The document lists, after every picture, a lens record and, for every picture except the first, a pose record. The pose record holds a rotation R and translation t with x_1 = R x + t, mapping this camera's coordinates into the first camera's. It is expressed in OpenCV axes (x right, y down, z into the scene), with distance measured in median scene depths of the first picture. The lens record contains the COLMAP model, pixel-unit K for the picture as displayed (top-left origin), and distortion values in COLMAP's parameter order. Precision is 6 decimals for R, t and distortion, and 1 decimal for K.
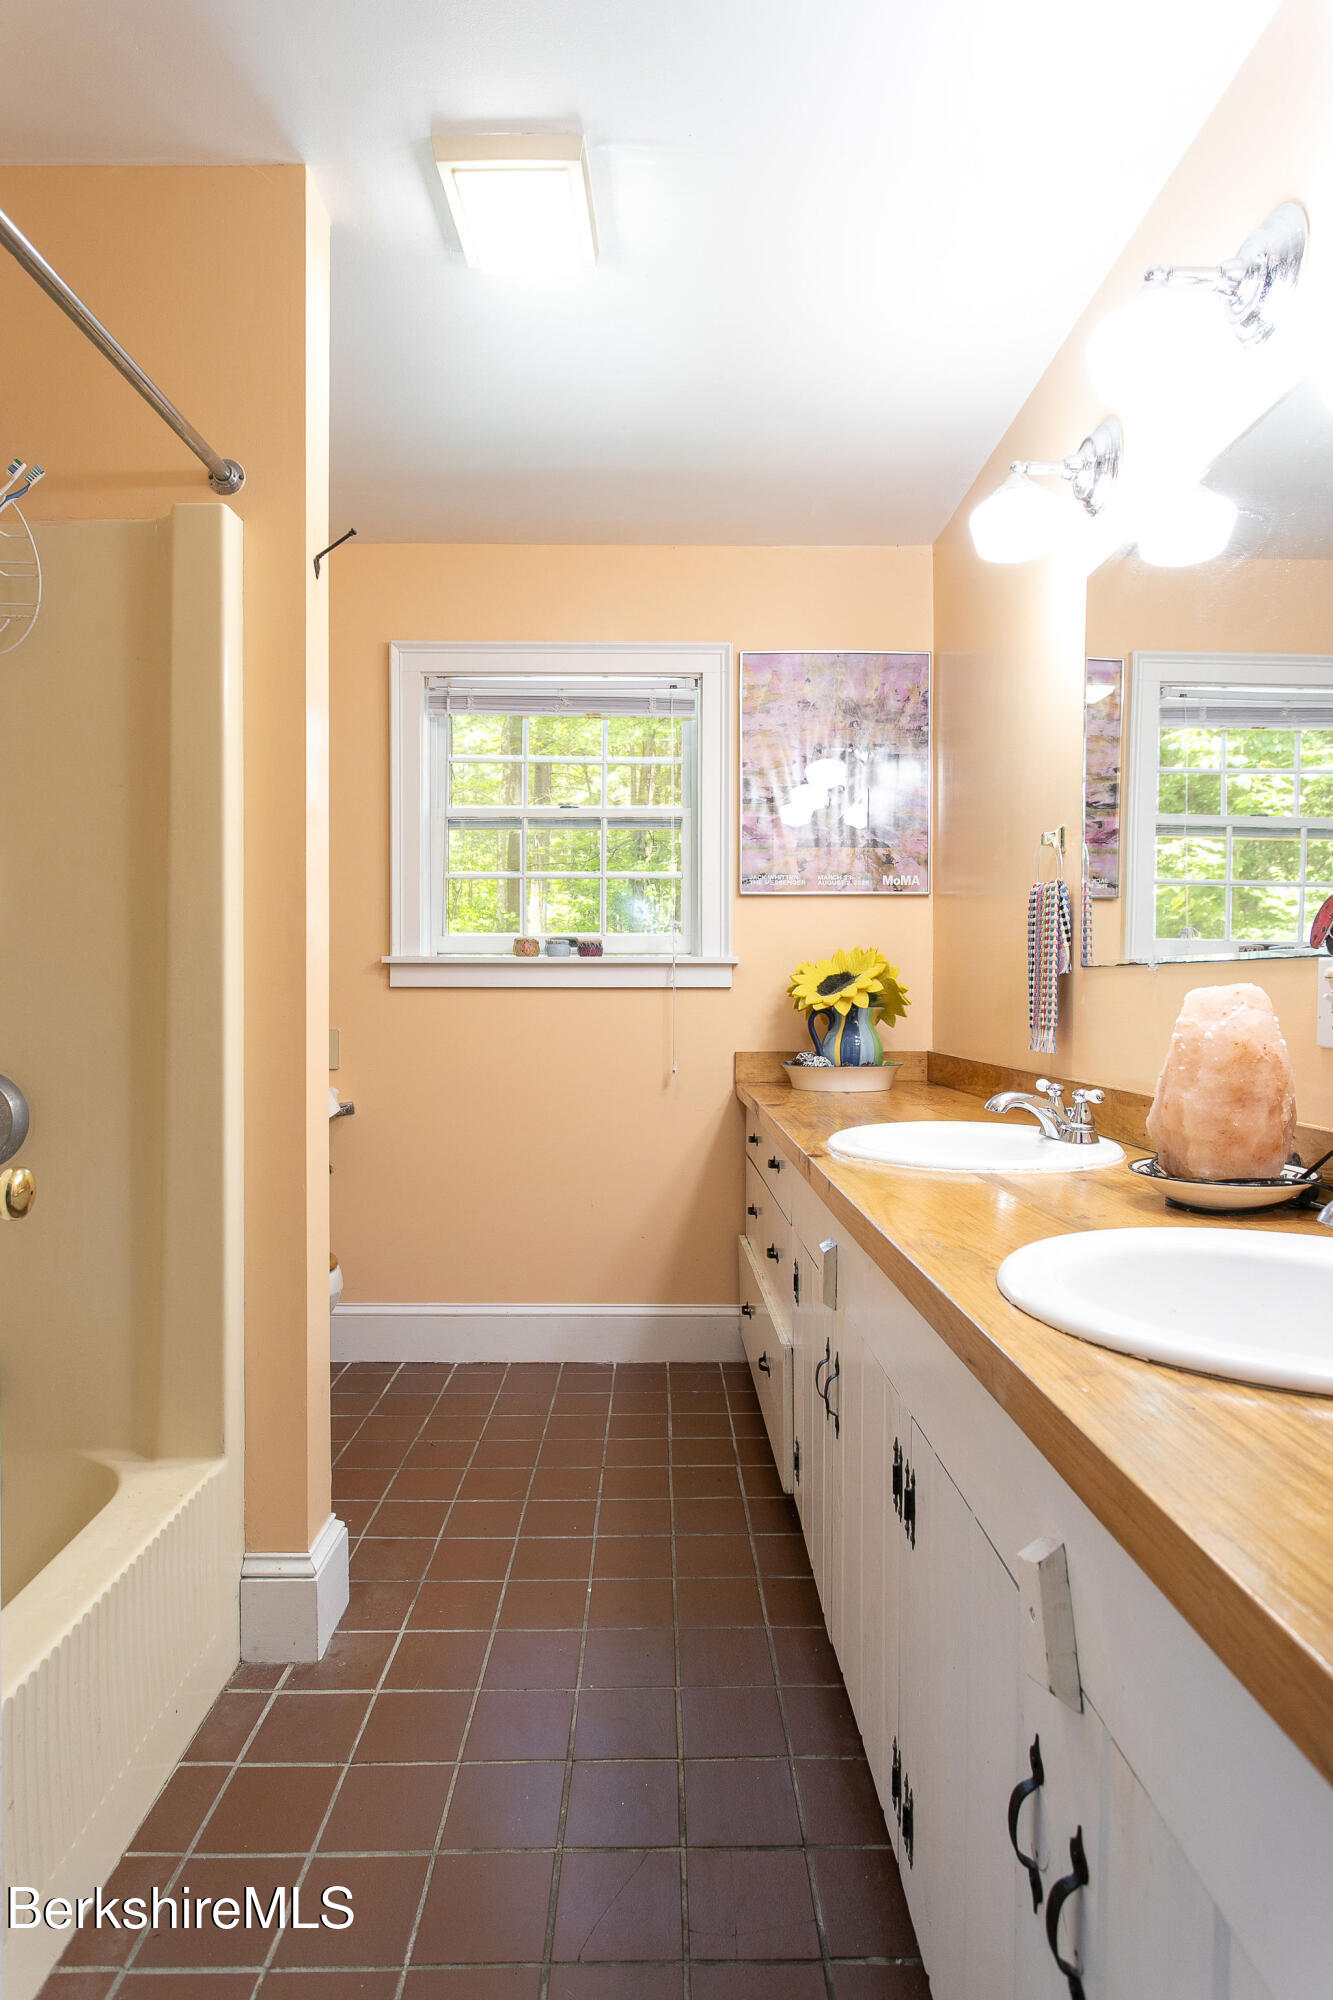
lens RADIAL K [[1058.9, 0, 665.5], [0, 1058.9, 1009.5], [0, 0, 1]] dist [-0.018073, 0.009579]
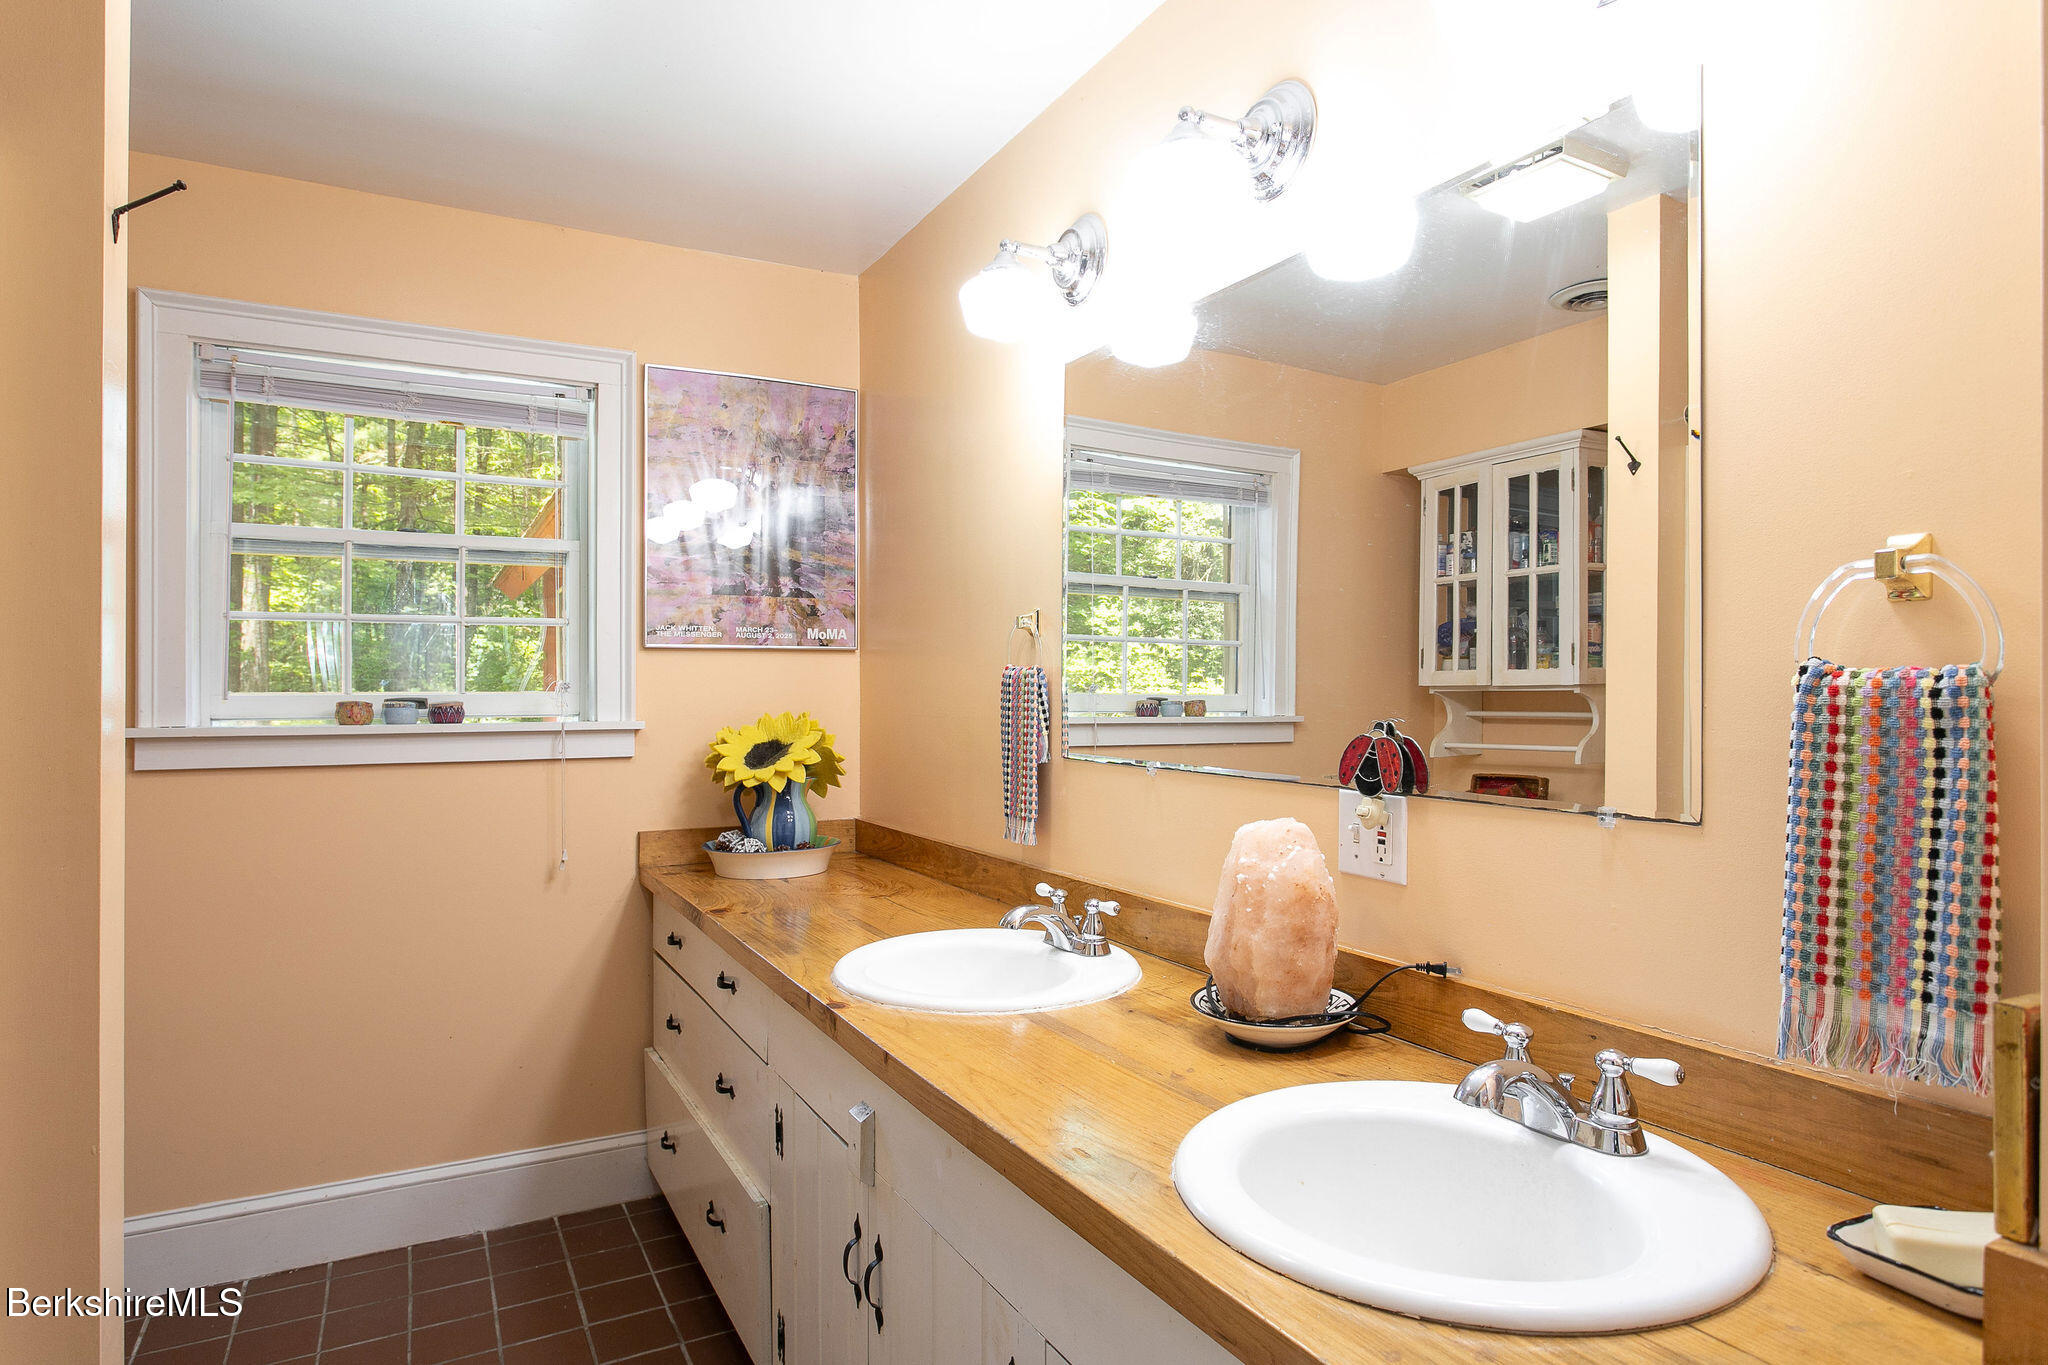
lens RADIAL K [[1132.8, 0, 1027.4], [0, 1132.8, 684.1], [0, 0, 1]] dist [-0.021940, 0.002313]
pose [[0.881520, -0.003226, 0.472136, -0.089439], [0.012768, 0.999774, -0.017007, -0.061448], [-0.471974, 0.021020, 0.881362, 0.056796]]
